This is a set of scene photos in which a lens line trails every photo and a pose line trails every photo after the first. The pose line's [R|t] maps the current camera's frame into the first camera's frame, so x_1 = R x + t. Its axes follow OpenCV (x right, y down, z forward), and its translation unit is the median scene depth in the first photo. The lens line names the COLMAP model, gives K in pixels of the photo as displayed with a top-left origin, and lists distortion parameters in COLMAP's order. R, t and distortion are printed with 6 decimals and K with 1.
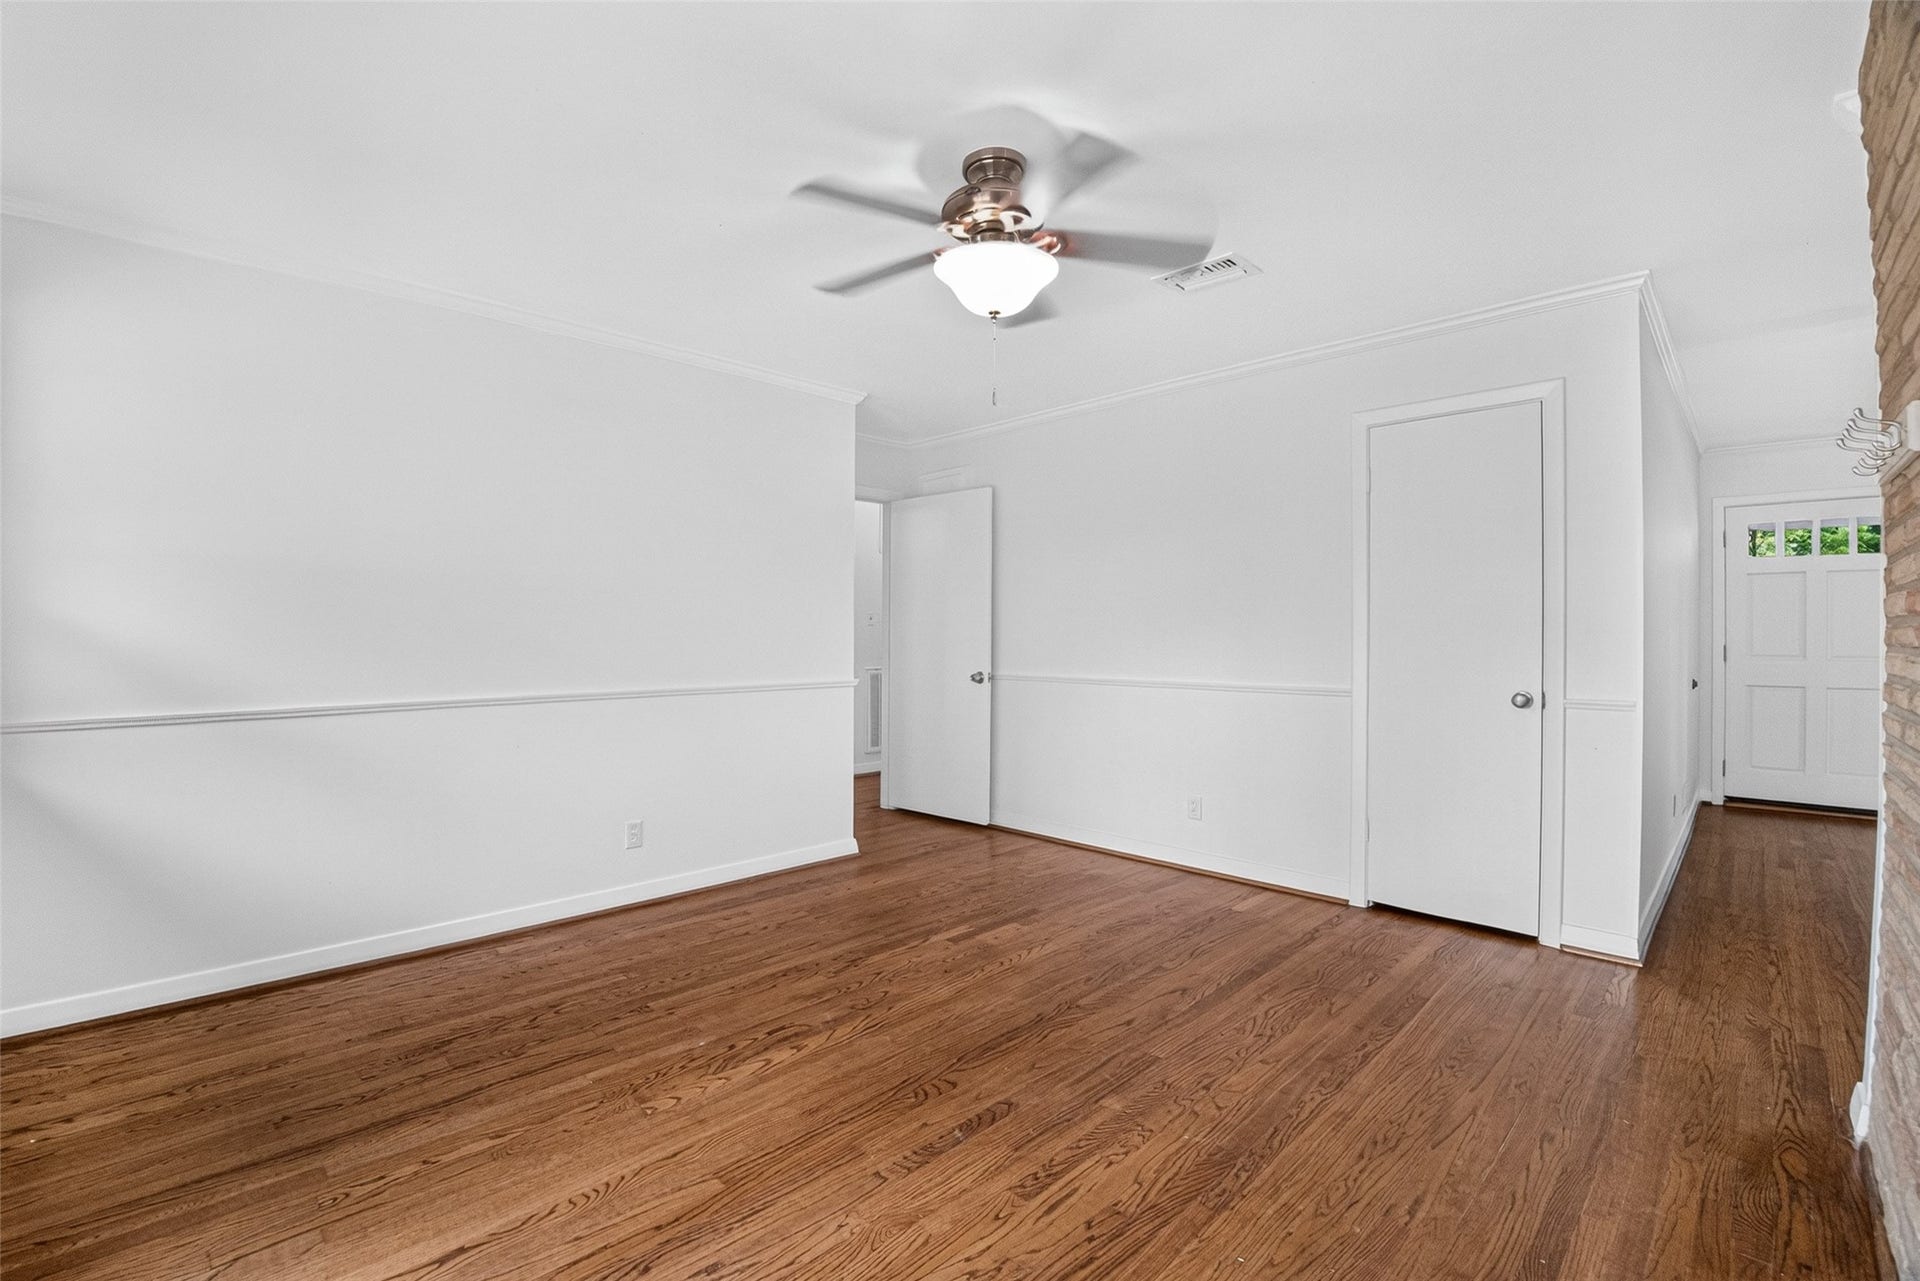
lens RADIAL K [[846.4, 0, 934.9], [0, 846.4, 623.9], [0, 0, 1]] dist [-0.044581, -0.000669]
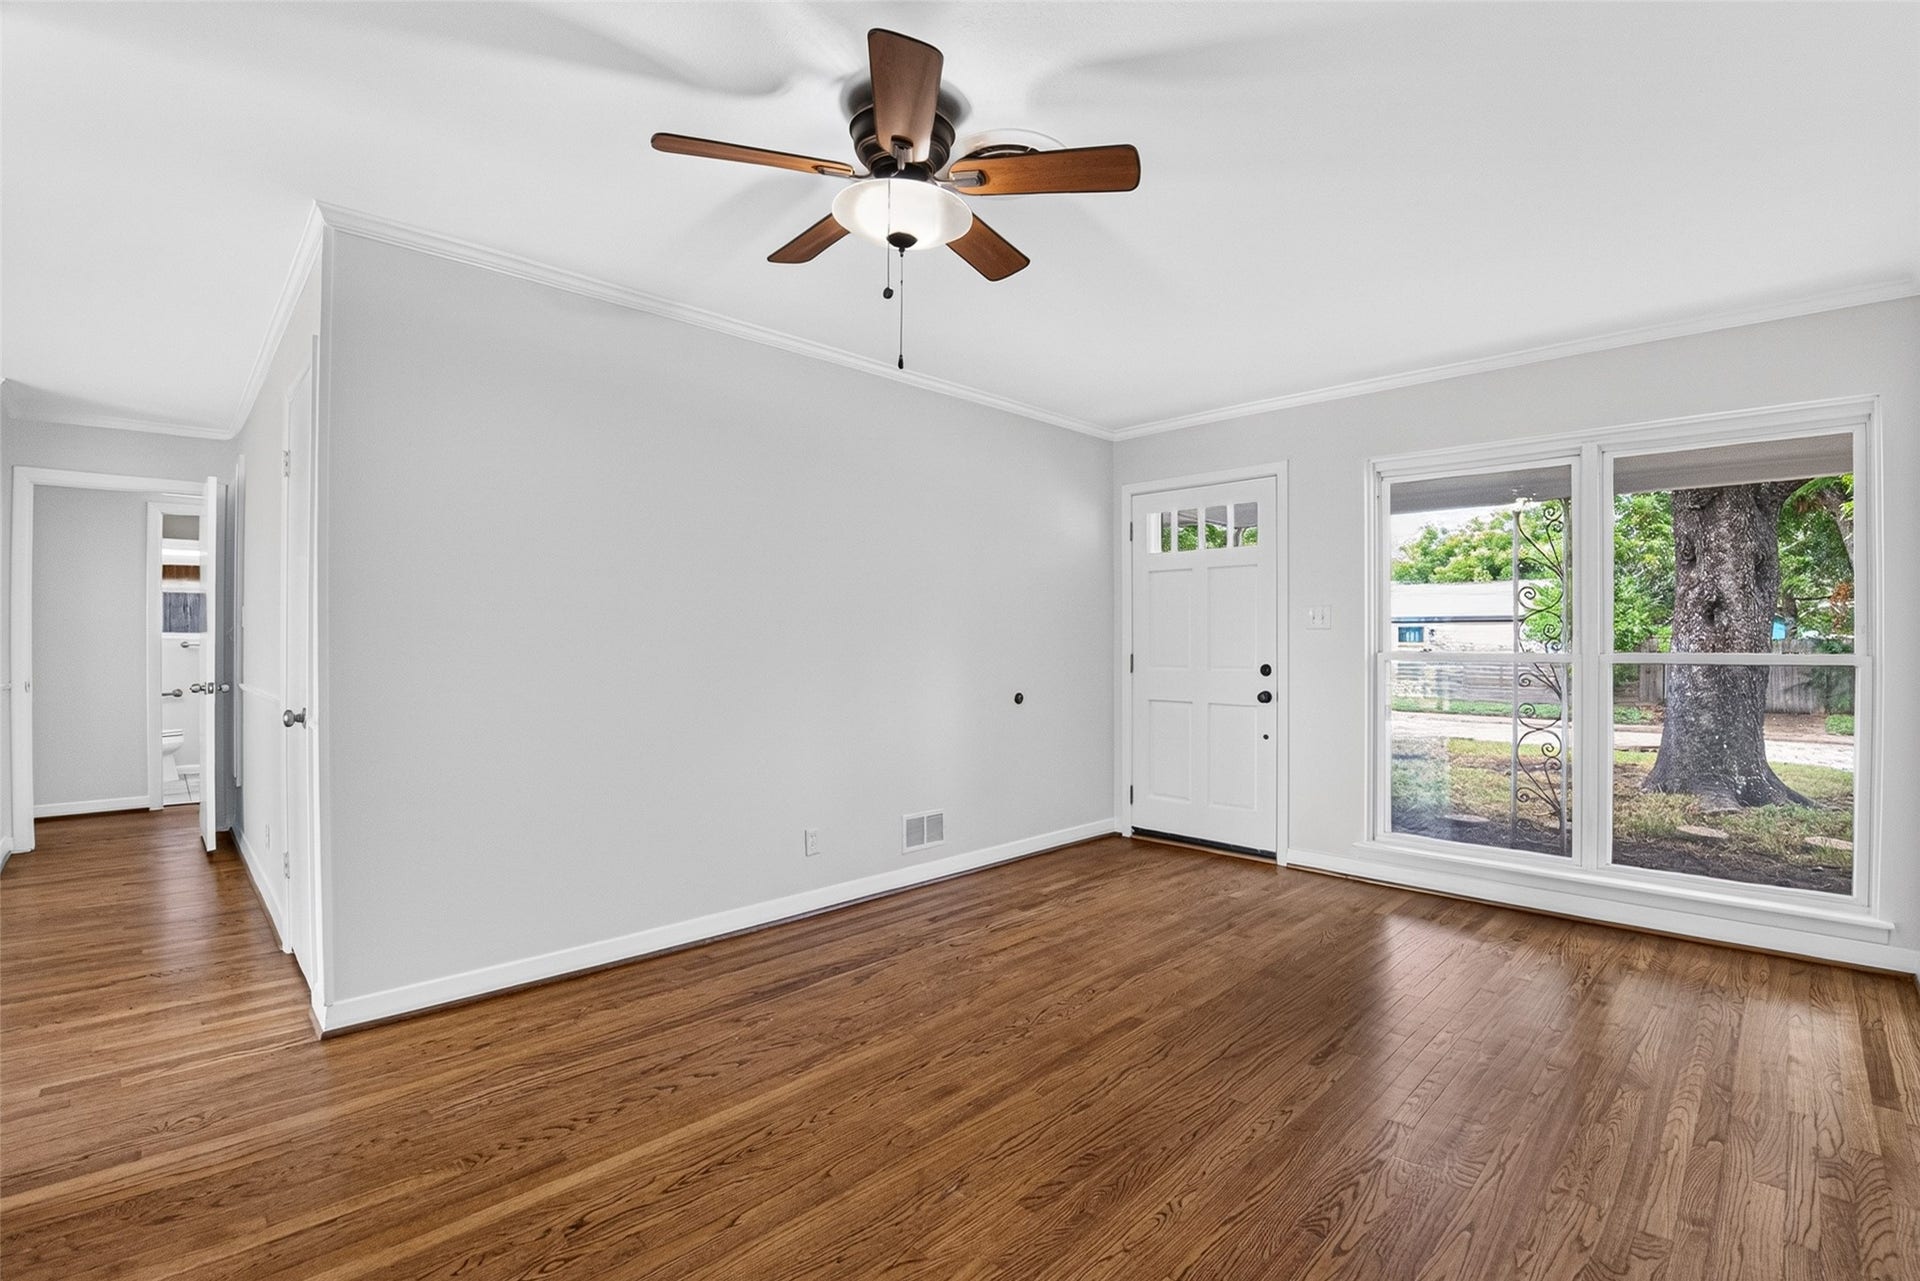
lens RADIAL K [[876.1, 0, 960.0], [0, 876.1, 640.5], [0, 0, 1]] dist [-0.045811, -0.000020]
pose [[0.999796, -0.001182, 0.020156, 1.552058], [0.001034, 0.999972, 0.007344, 0.010844], [-0.020165, -0.007322, 0.999770, 0.136242]]
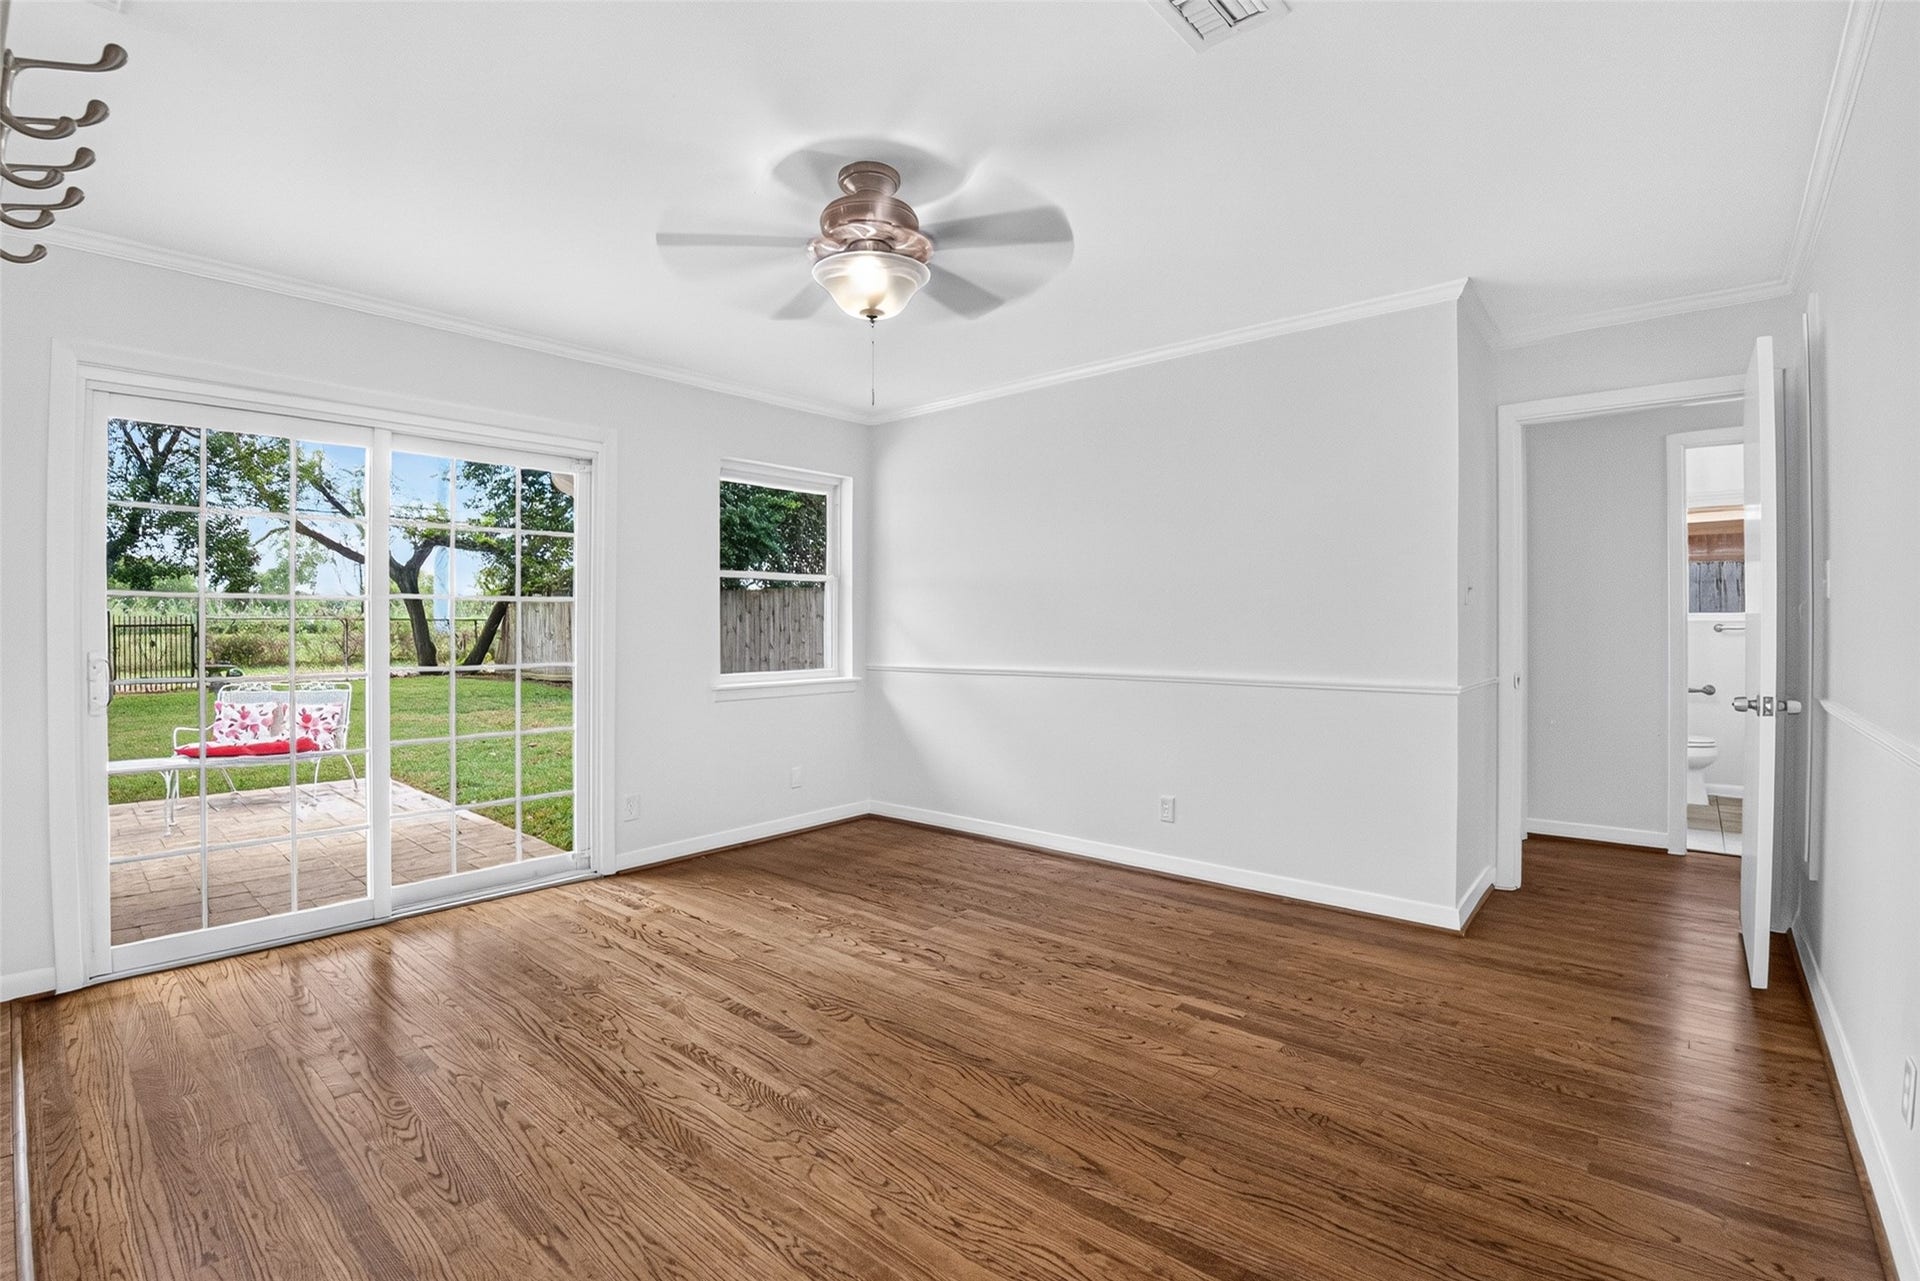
lens RADIAL K [[846.4, 0, 934.9], [0, 846.4, 623.9], [0, 0, 1]] dist [-0.044581, -0.000669]
pose [[0.080698, 0.001791, -0.996737, 0.931430], [0.012317, 0.999920, 0.002794, 0.006978], [0.996662, -0.012502, 0.080670, 0.825766]]
